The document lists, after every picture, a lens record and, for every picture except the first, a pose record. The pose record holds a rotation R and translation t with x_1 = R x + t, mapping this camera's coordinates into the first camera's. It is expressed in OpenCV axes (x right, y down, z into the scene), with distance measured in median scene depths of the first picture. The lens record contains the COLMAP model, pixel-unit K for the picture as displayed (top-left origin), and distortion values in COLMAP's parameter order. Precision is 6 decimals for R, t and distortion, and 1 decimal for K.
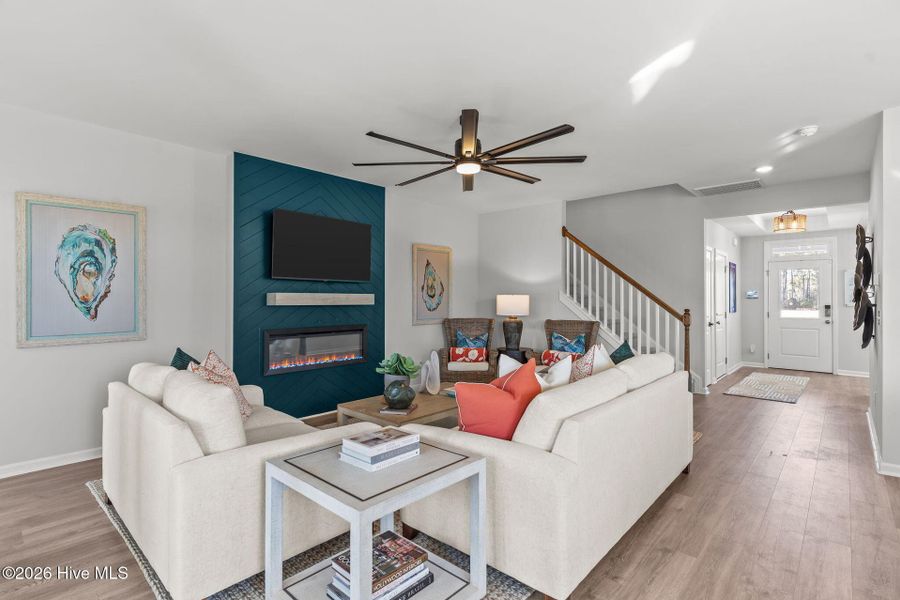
lens RADIAL K [[431.6, 0, 447.0], [0, 431.6, 298.8], [0, 0, 1]] dist [0.002329, -0.000295]
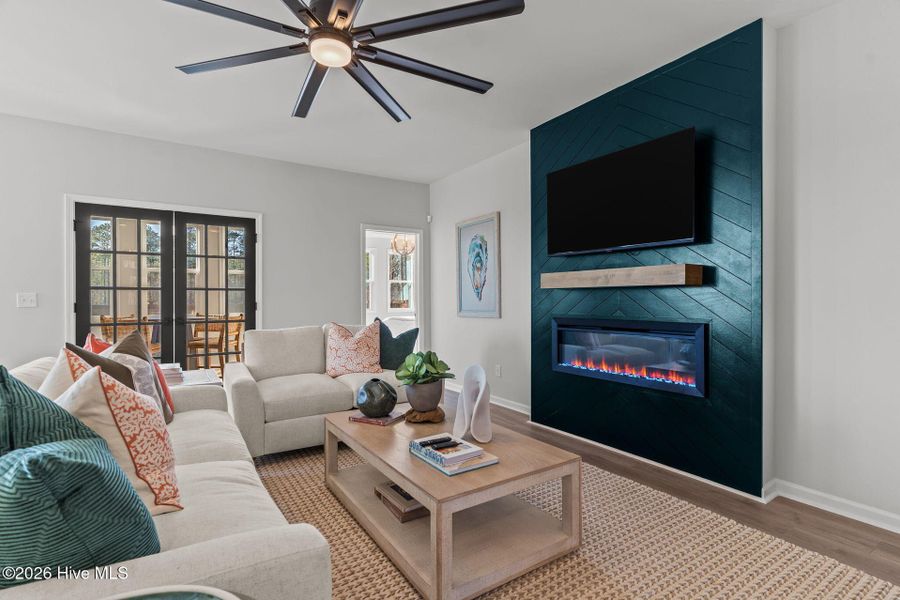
lens RADIAL K [[430.7, 0, 448.6], [0, 430.7, 301.0], [0, 0, 1]] dist [0.001755, 0.000048]
pose [[-0.252235, 0.002574, -0.967663, 0.392445], [0.004184, 0.999990, 0.001569, 0.031488], [0.967657, -0.003653, -0.252243, 0.860144]]
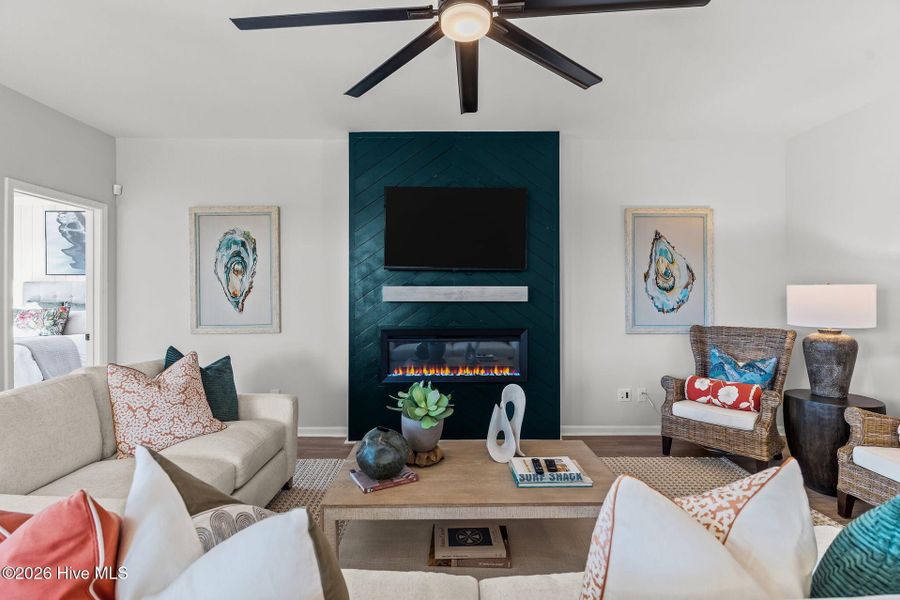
lens RADIAL K [[432.8, 0, 446.3], [0, 432.8, 295.6], [0, 0, 1]] dist [0.003059, 0.000215]
pose [[0.682266, 0.000181, -0.731104, 0.254592], [0.002113, 0.999995, 0.002219, 0.002107], [0.731101, -0.003058, 0.682263, 0.425928]]
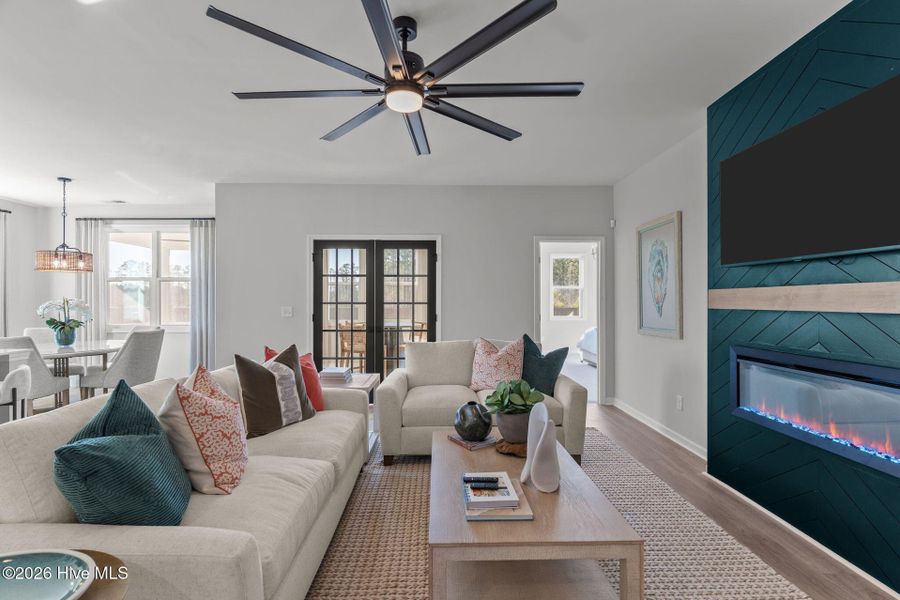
lens RADIAL K [[430.7, 0, 448.6], [0, 430.7, 301.0], [0, 0, 1]] dist [0.001755, 0.000048]
pose [[-0.723376, -0.002208, -0.690450, 0.300523], [0.000030, 0.999995, -0.003229, 0.004866], [0.690454, -0.002356, -0.723373, 1.000119]]
